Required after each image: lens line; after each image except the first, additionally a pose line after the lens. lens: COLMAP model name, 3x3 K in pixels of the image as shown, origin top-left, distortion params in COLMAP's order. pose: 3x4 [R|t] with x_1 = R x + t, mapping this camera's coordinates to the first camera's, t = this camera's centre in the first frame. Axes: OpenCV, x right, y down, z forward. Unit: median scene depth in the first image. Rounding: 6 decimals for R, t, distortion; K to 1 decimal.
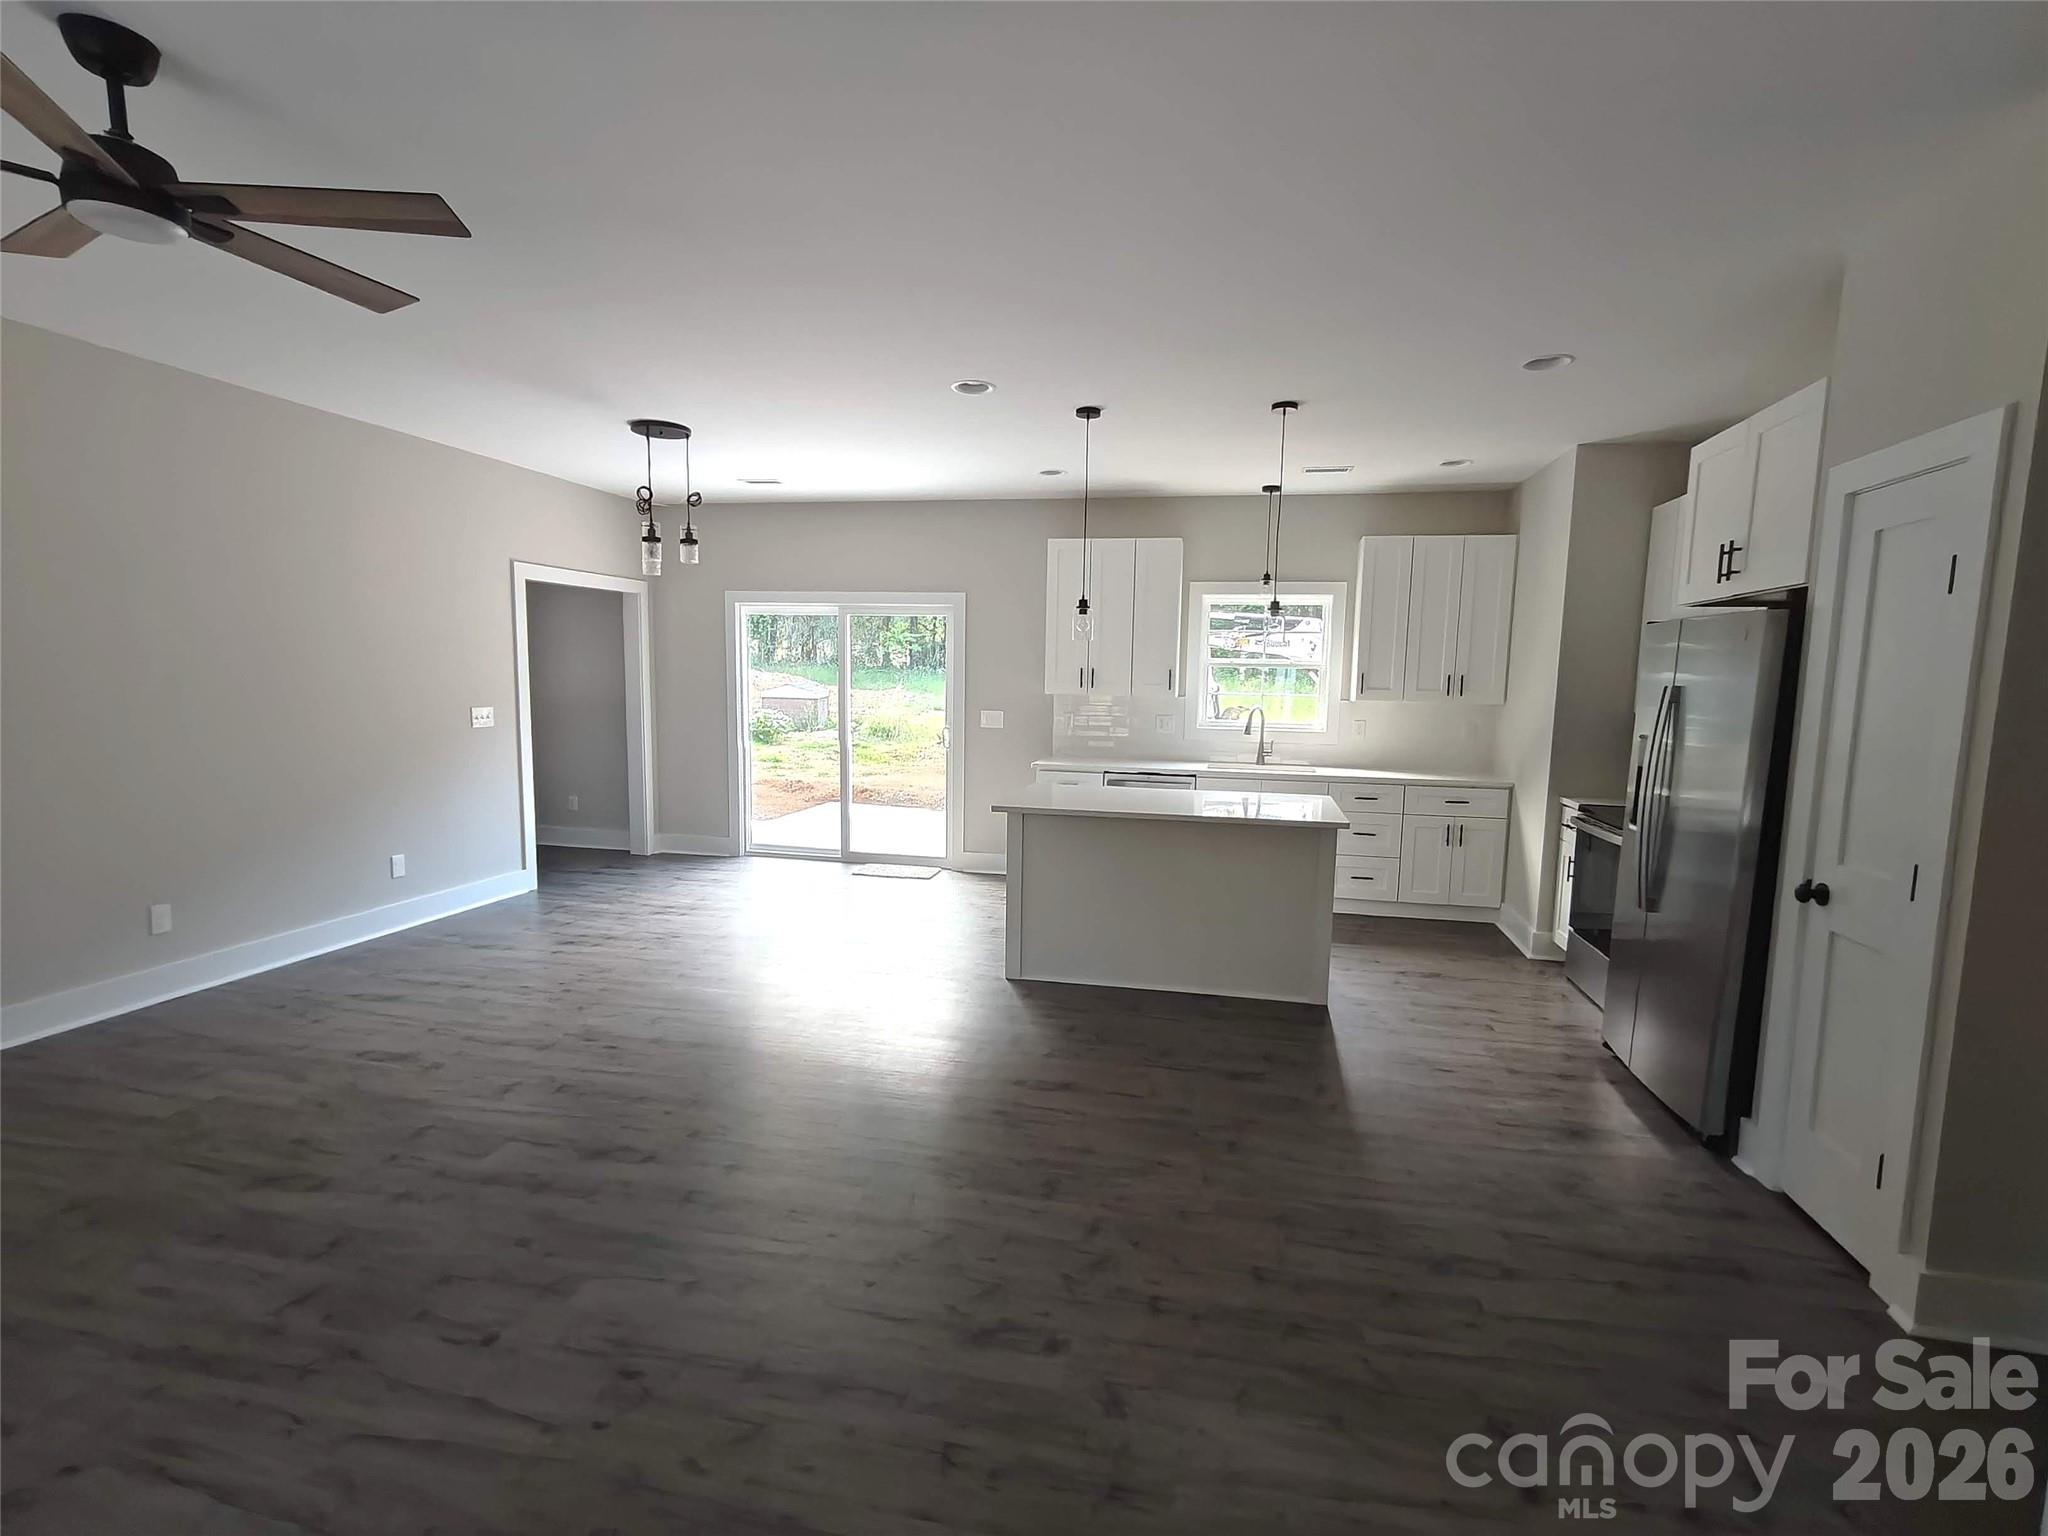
lens RADIAL K [[959.9, 0, 1039.0], [0, 959.9, 776.0], [0, 0, 1]] dist [-0.000113, 0.002284]
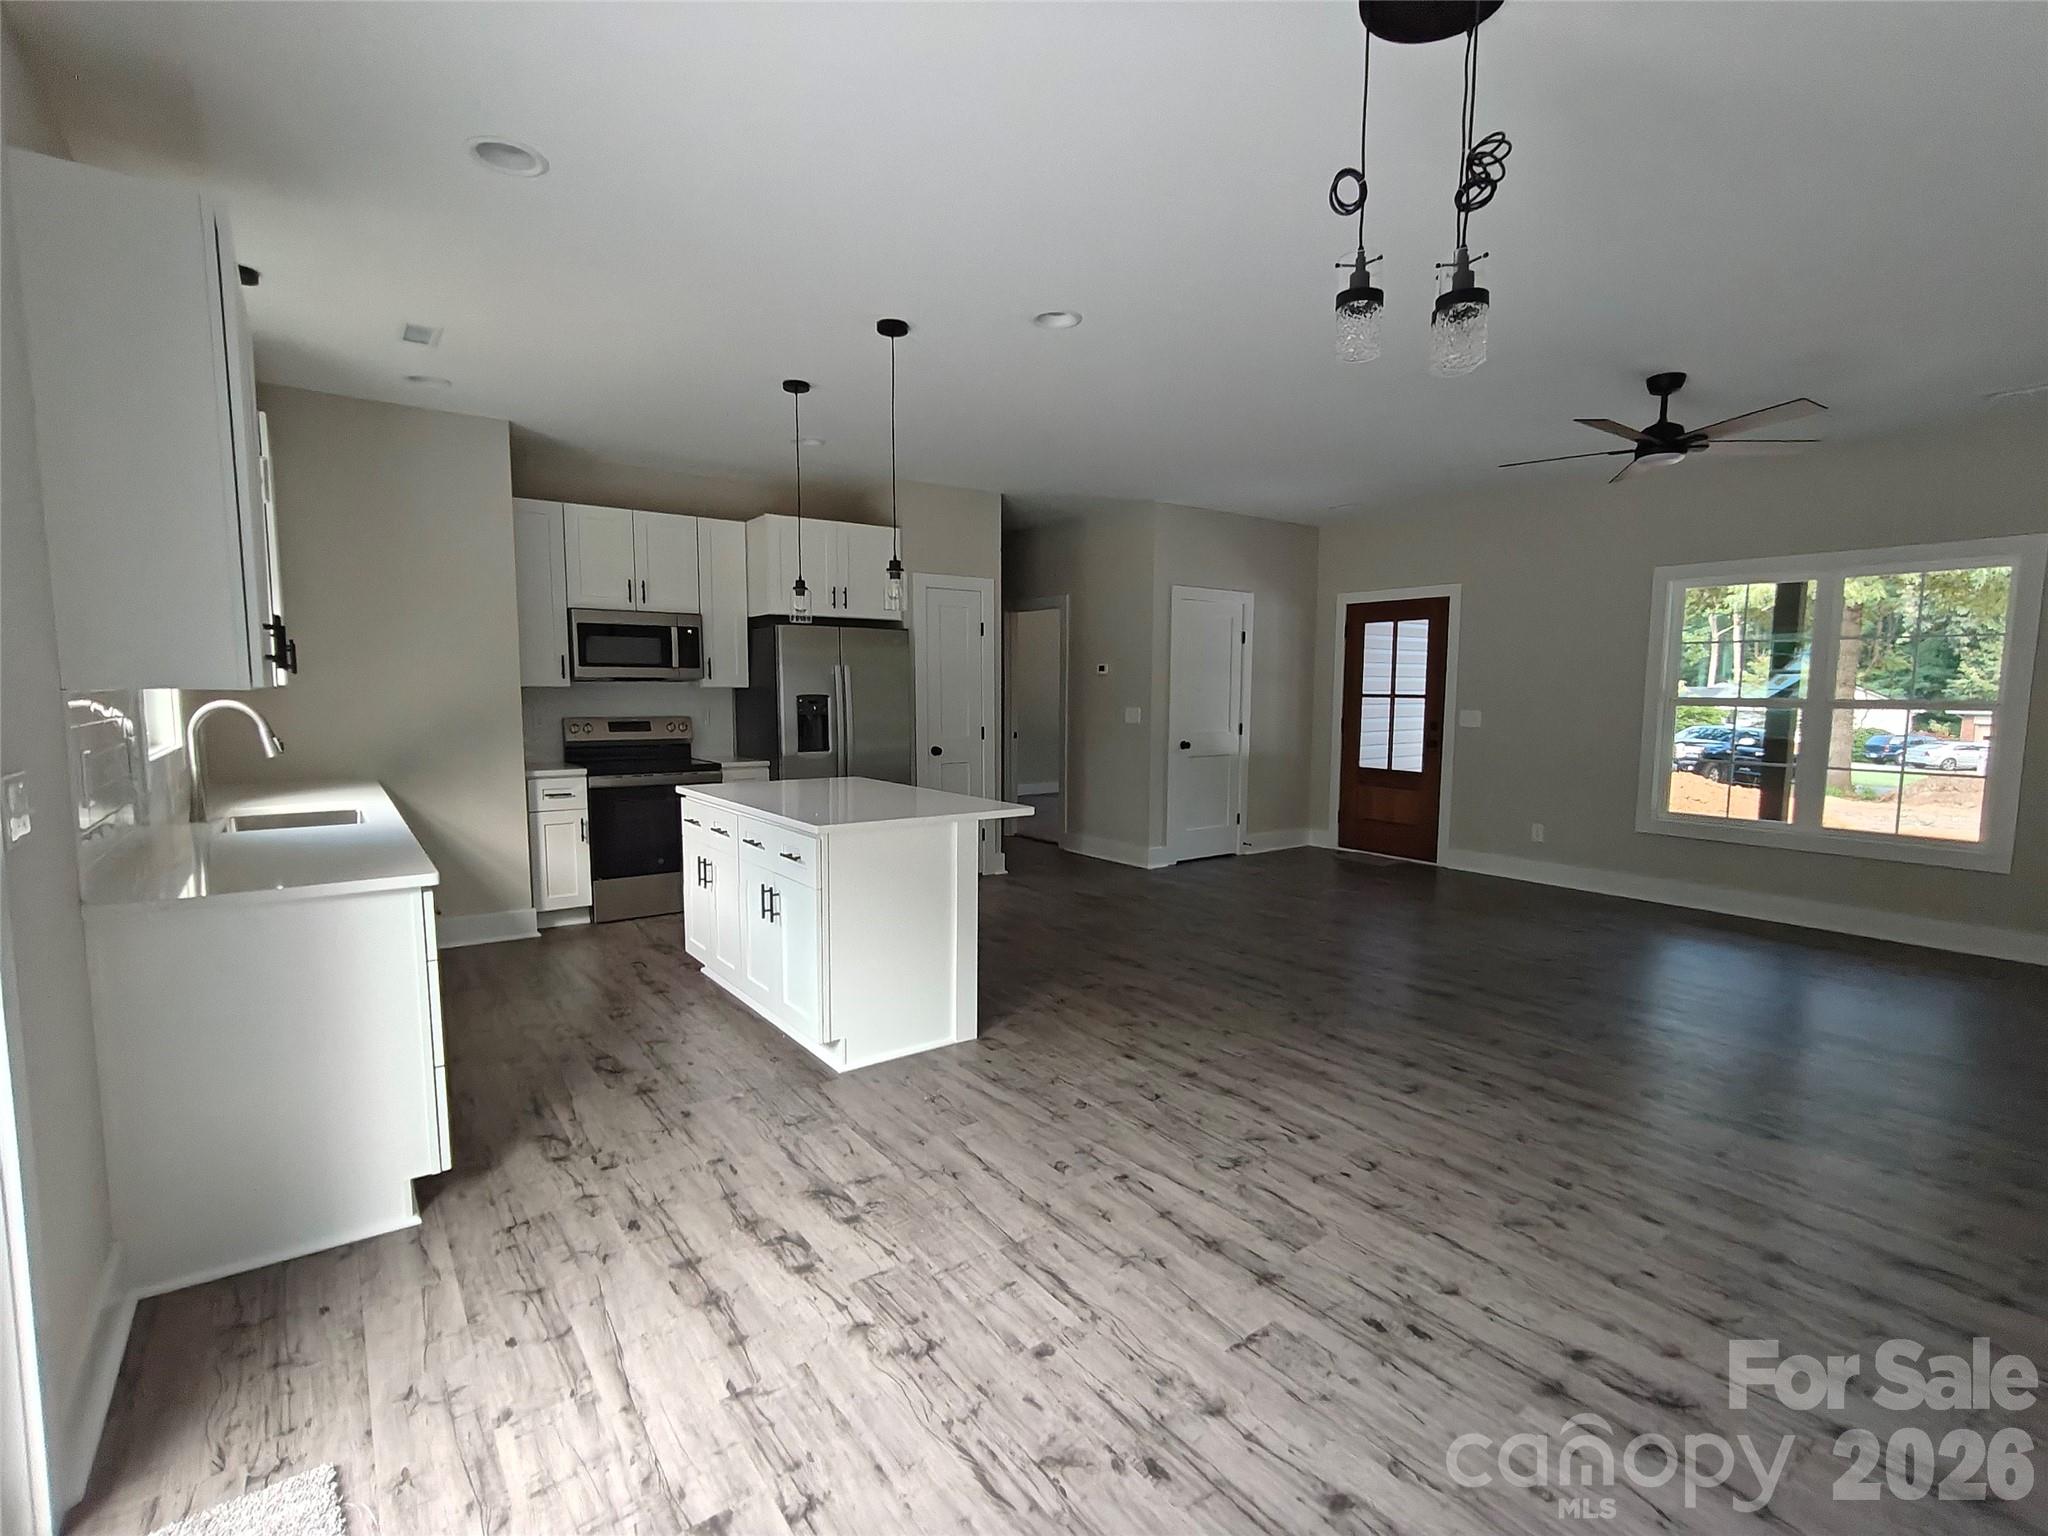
lens RADIAL K [[959.9, 0, 1032.5], [0, 959.9, 786.4], [0, 0, 1]] dist [-0.000113, 0.002284]
pose [[-0.742037, -0.094380, 0.663682, -0.518989], [0.049382, 0.979654, 0.194526, -0.130284], [-0.668538, 0.177119, -0.722278, 1.348852]]
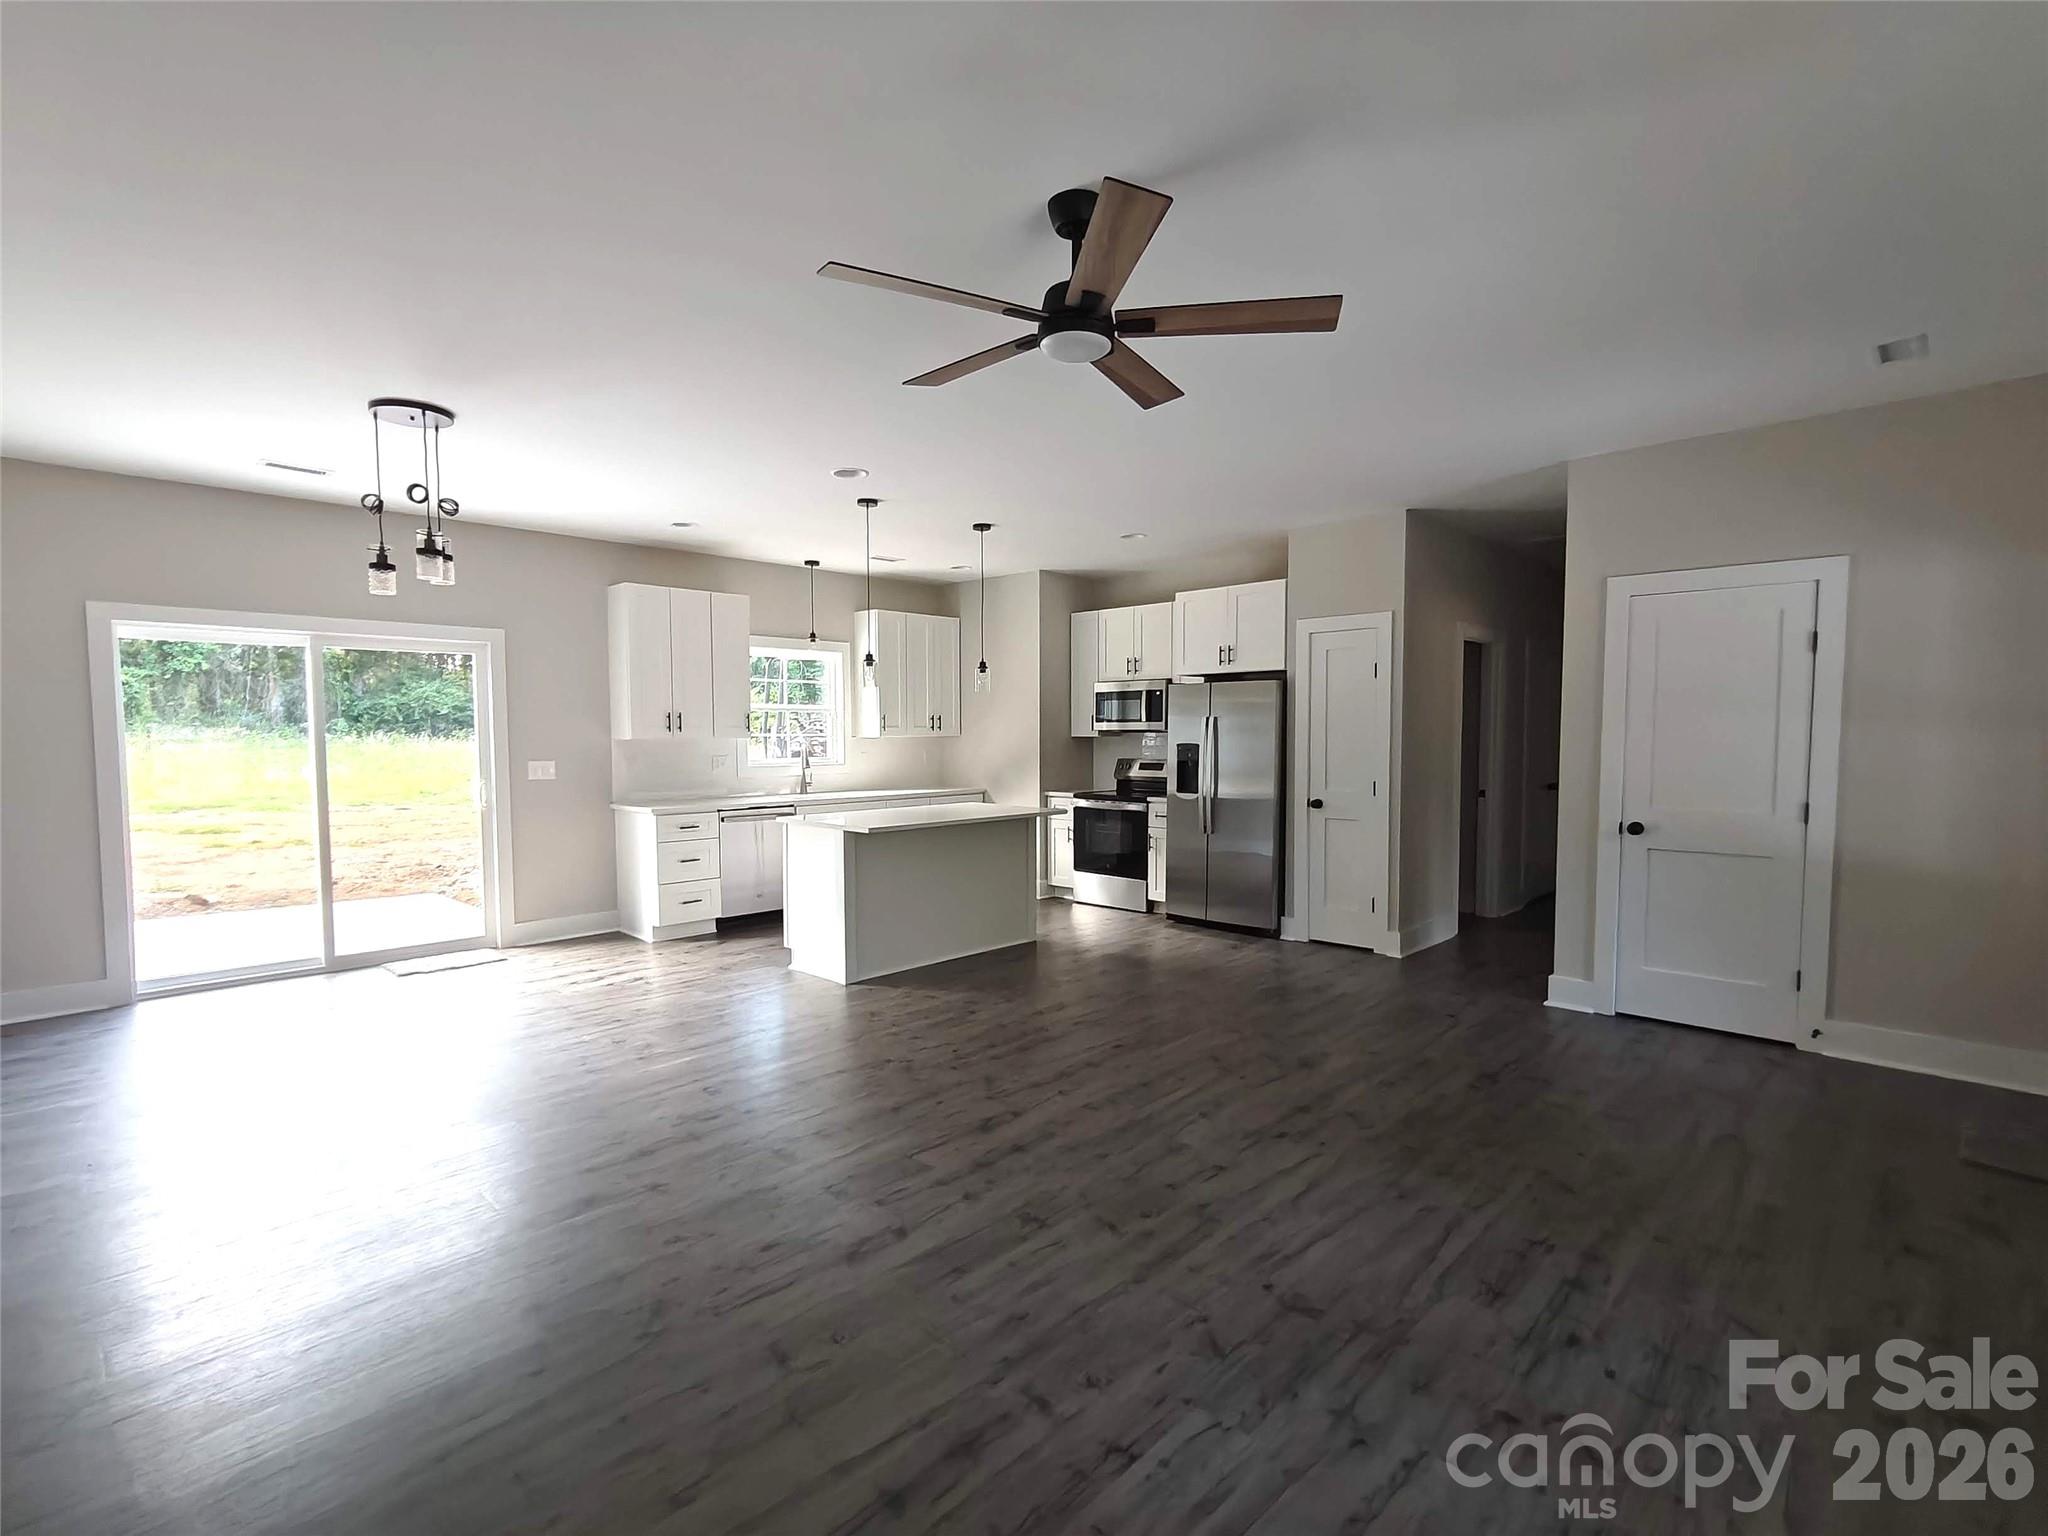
lens RADIAL K [[959.9, 0, 1041.6], [0, 959.9, 783.6], [0, 0, 1]] dist [-0.000113, 0.002284]
pose [[0.533977, -0.070977, 0.842515, -0.761283], [0.104898, 0.994333, 0.017283, -0.018059], [-0.838967, 0.079149, 0.538396, 0.158883]]
